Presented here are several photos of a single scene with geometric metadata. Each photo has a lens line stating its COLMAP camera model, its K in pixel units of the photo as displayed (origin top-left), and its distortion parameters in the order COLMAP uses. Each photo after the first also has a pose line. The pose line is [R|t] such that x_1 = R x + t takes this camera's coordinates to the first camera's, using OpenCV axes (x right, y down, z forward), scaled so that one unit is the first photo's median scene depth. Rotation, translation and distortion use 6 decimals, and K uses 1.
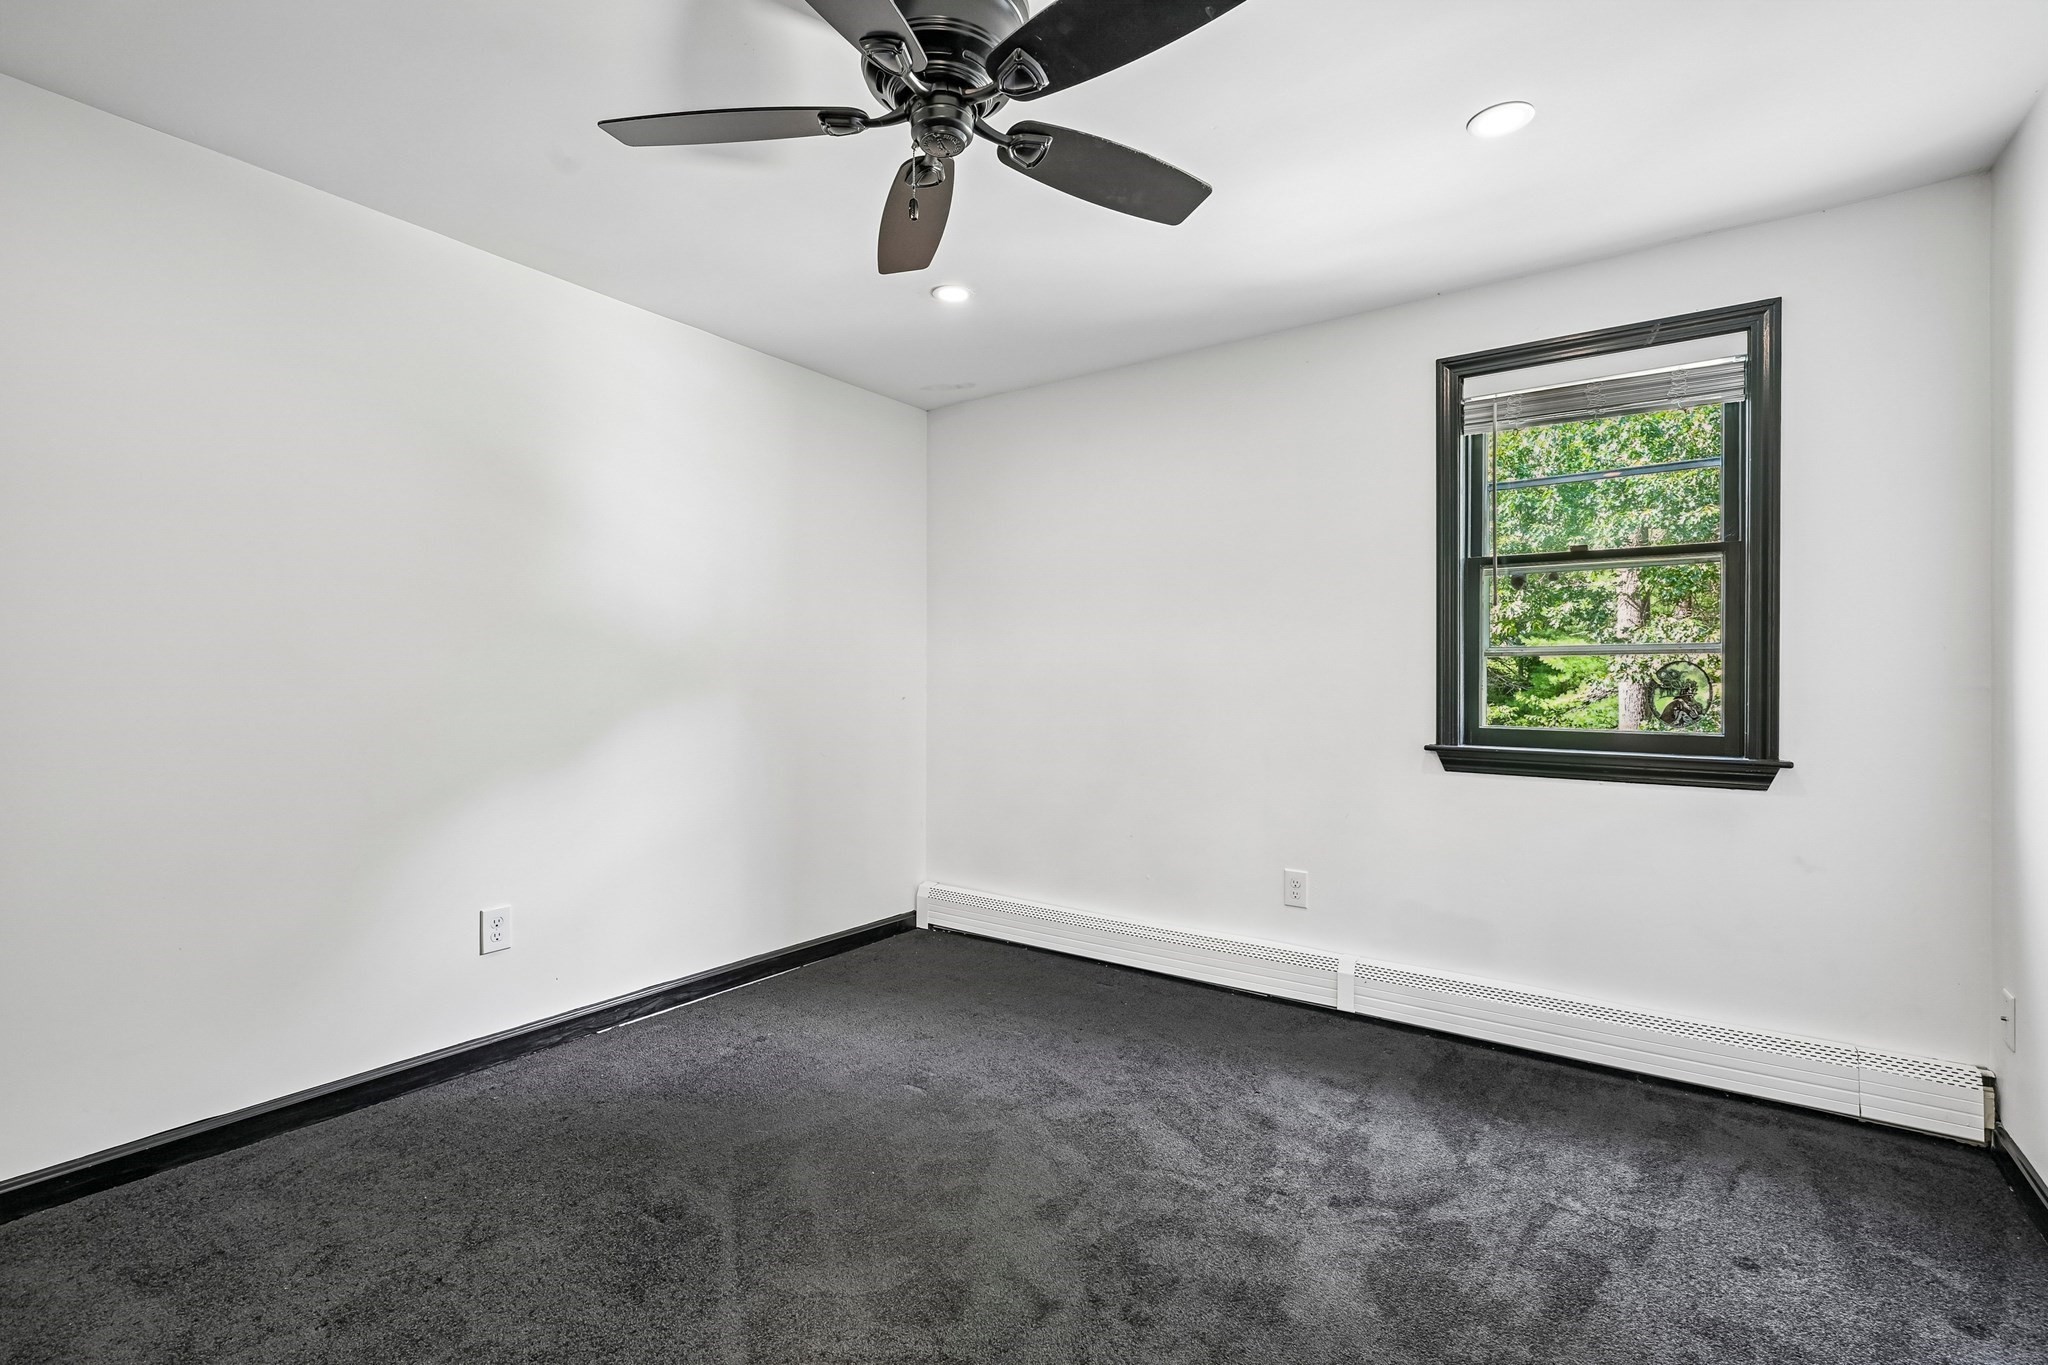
lens RADIAL K [[926.0, 0, 1024.0], [0, 926.0, 682.5], [0, 0, 1]] dist [-0.000427, -0.000227]
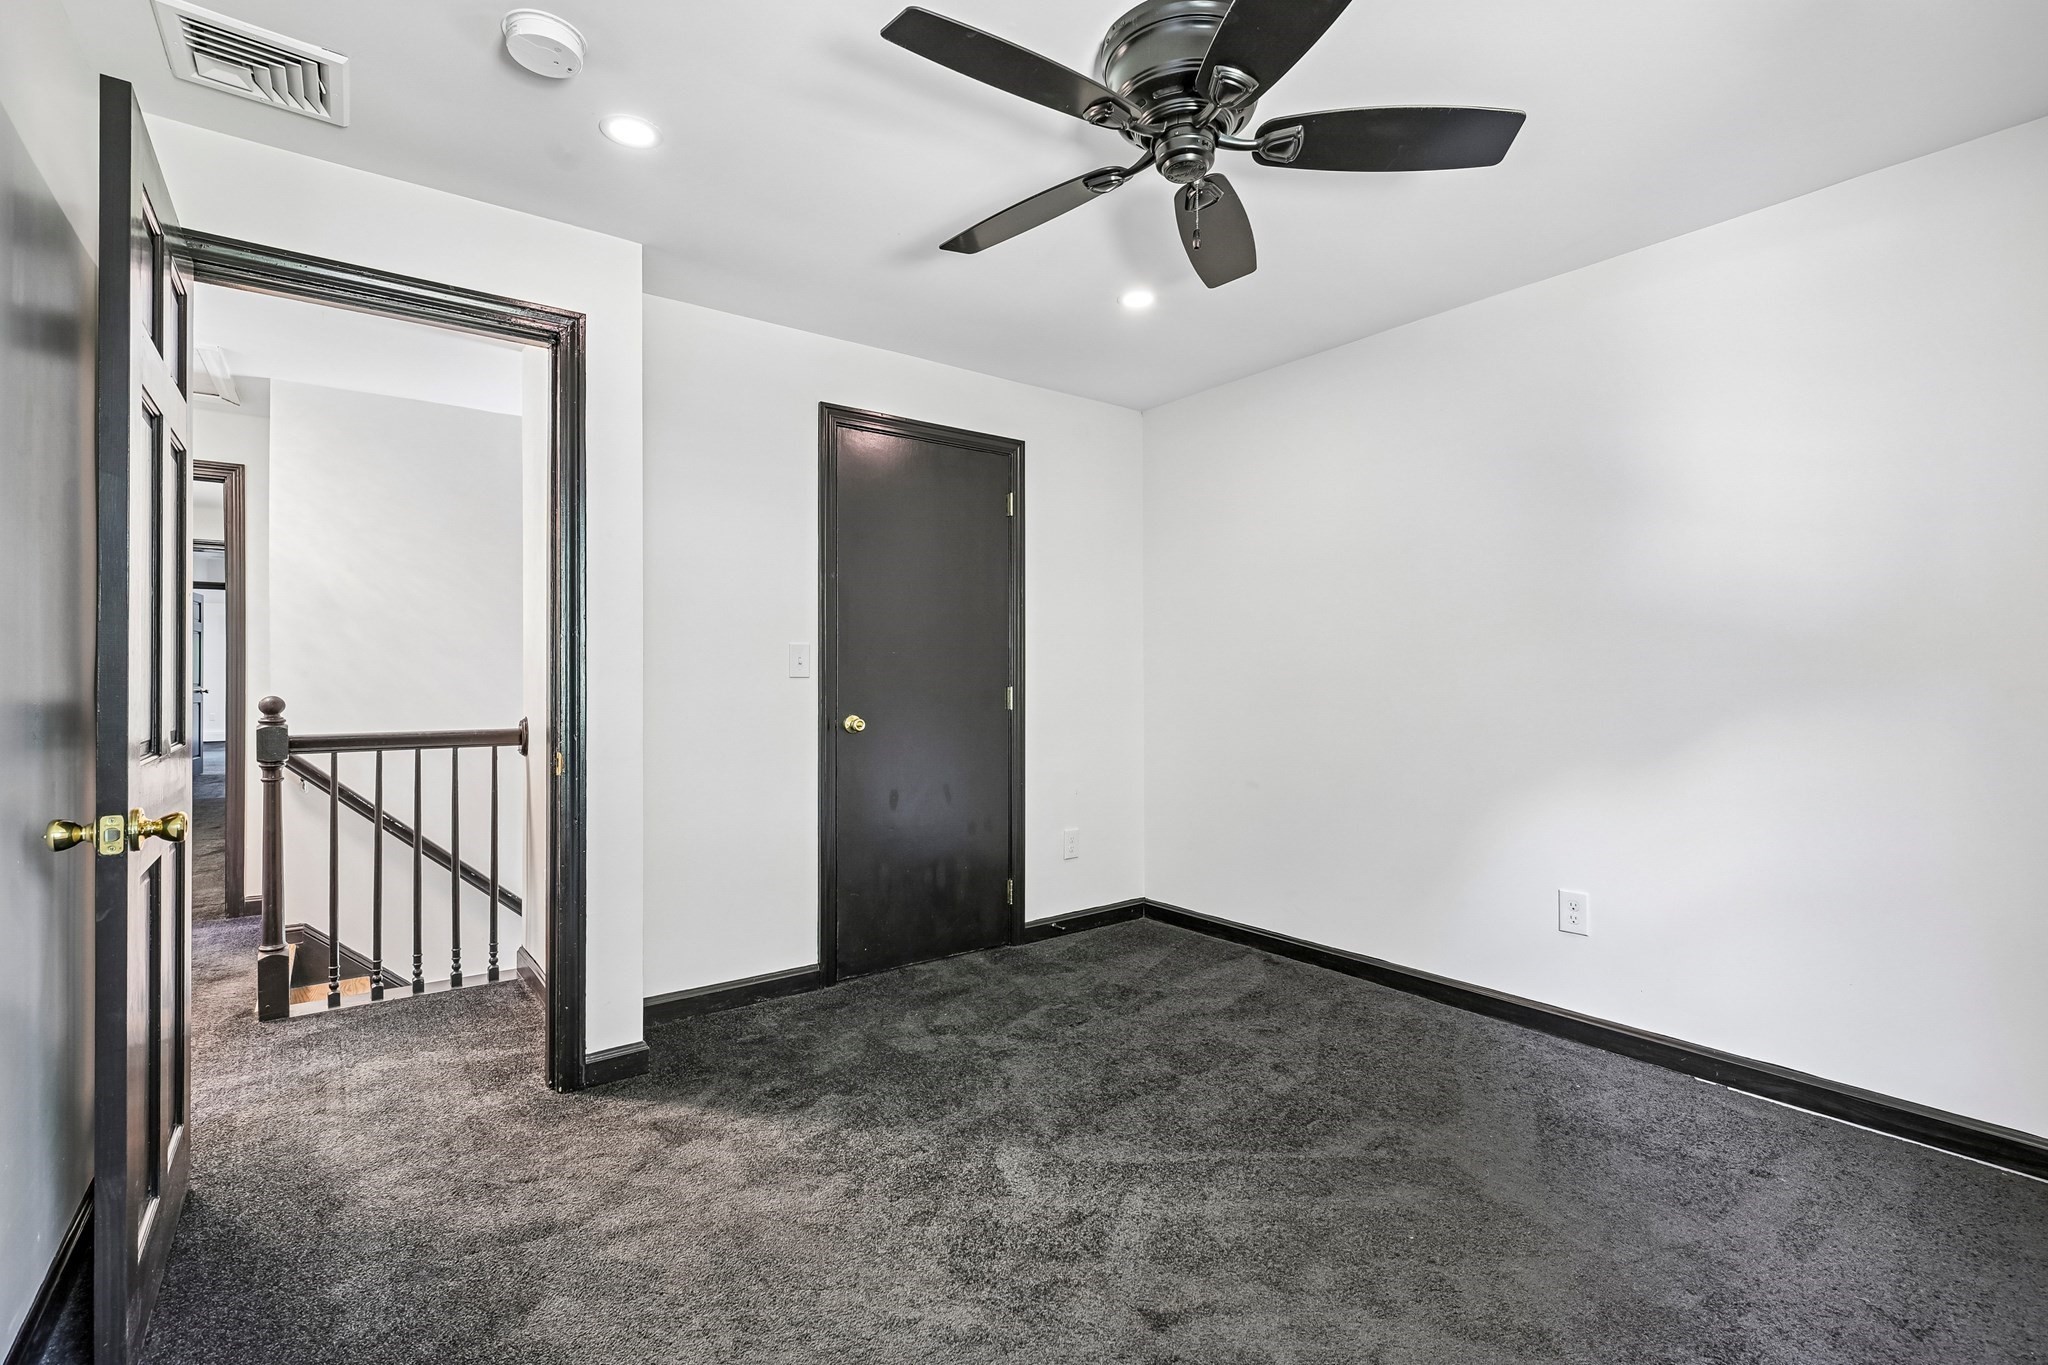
lens RADIAL K [[926.0, 0, 1024.0], [0, 926.0, 682.5], [0, 0, 1]] dist [-0.000427, -0.000227]
pose [[-0.324364, -0.002793, -0.945928, 0.690223], [-0.003897, 0.999991, -0.001616, 0.011609], [0.945924, 0.003162, -0.324372, 0.832415]]
